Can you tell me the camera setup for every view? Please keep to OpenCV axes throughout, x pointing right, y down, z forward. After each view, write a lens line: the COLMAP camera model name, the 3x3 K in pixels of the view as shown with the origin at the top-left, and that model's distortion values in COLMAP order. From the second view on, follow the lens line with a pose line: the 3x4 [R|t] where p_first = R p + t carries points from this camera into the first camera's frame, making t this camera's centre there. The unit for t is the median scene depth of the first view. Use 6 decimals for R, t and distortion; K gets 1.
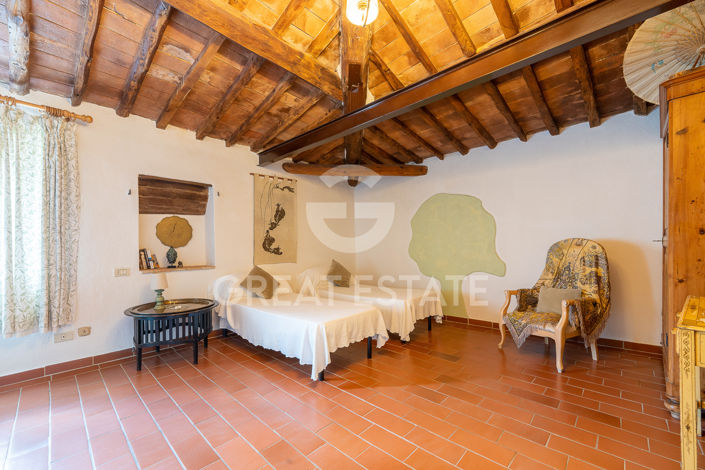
lens RADIAL K [[296.9, 0, 352.1], [0, 296.9, 245.0], [0, 0, 1]] dist [-0.000441, -0.000070]
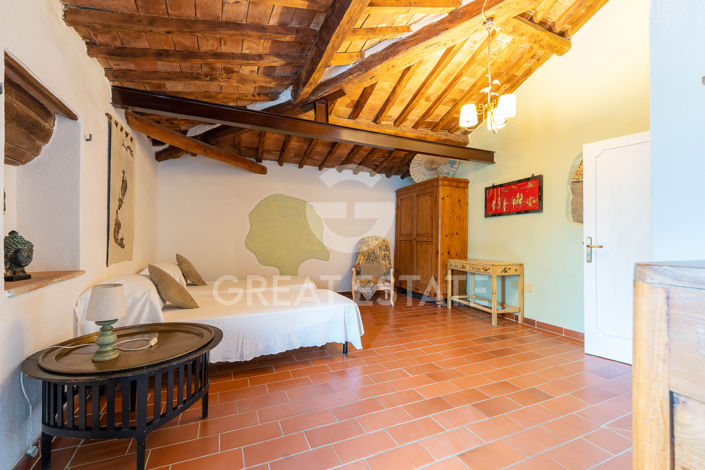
lens RADIAL K [[282.6, 0, 349.5], [0, 282.6, 237.0], [0, 0, 1]] dist [0.000027, -0.000086]
pose [[0.397721, 0.019866, 0.917291, -0.914250], [-0.019051, 0.999729, -0.013391, 0.008720], [-0.917308, -0.012150, 0.397992, 0.439742]]
